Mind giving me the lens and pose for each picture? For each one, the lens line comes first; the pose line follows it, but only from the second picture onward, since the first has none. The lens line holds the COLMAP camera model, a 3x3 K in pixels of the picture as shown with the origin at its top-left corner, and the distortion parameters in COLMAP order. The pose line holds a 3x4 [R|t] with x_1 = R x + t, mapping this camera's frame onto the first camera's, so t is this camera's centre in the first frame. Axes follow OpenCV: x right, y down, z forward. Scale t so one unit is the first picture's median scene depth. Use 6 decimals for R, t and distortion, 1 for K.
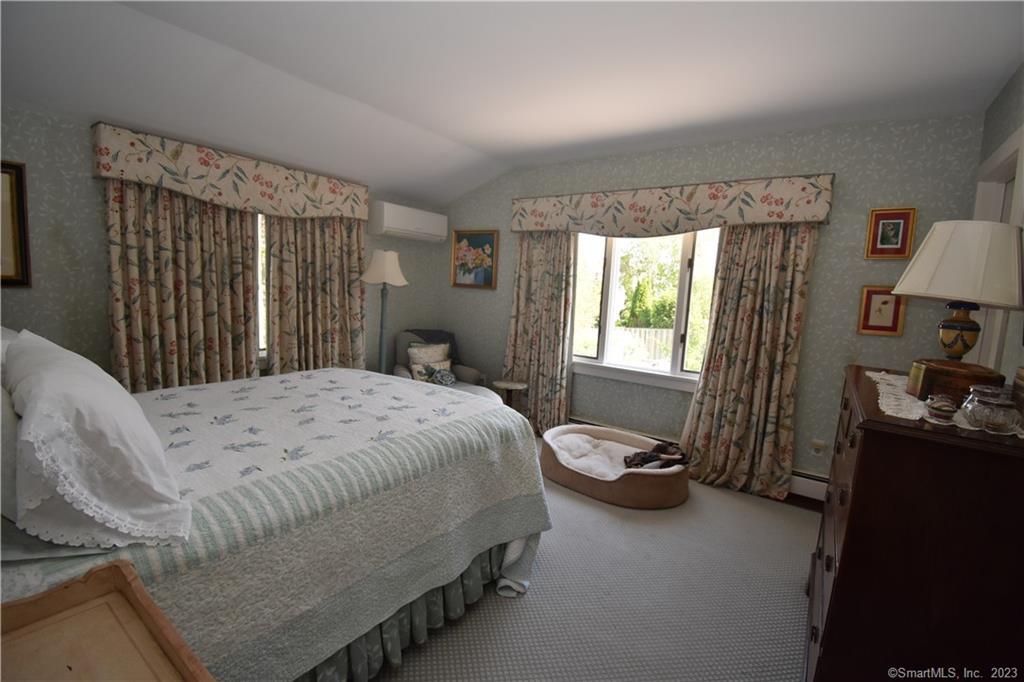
lens RADIAL K [[451.4, 0, 515.1], [0, 451.4, 344.5], [0, 0, 1]] dist [0.001266, -0.012460]
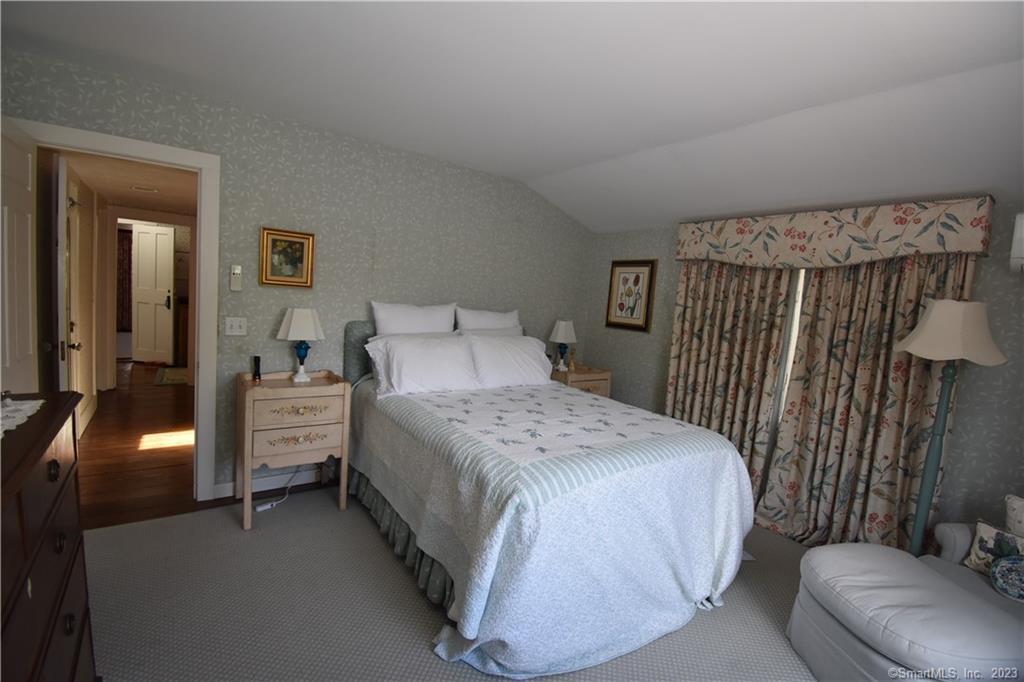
lens RADIAL K [[451.4, 0, 519.3], [0, 451.4, 338.5], [0, 0, 1]] dist [0.001266, -0.012460]
pose [[-0.301835, 0.002905, -0.953356, 0.492780], [-0.222462, 0.972175, 0.073395, -0.093930], [0.927042, 0.234238, -0.292790, 0.791120]]
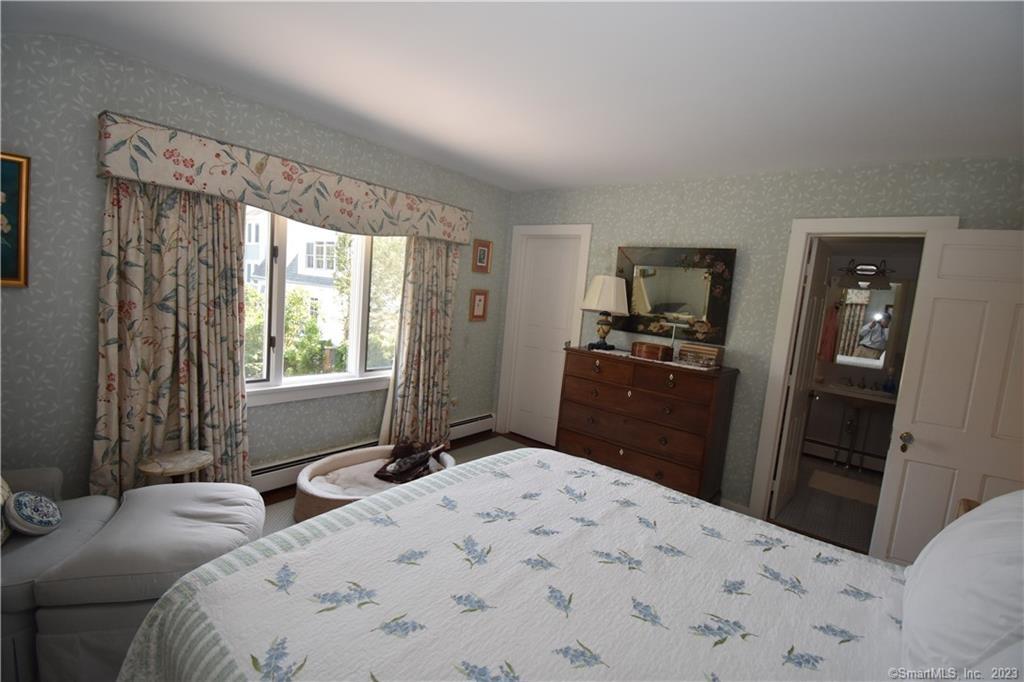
lens RADIAL K [[451.4, 0, 511.3], [0, 451.4, 346.3], [0, 0, 1]] dist [0.001266, -0.012460]
pose [[0.079426, -0.159908, 0.983931, -0.638139], [0.045120, 0.986615, 0.156702, -0.154295], [-0.995819, 0.031948, 0.085578, 0.663389]]
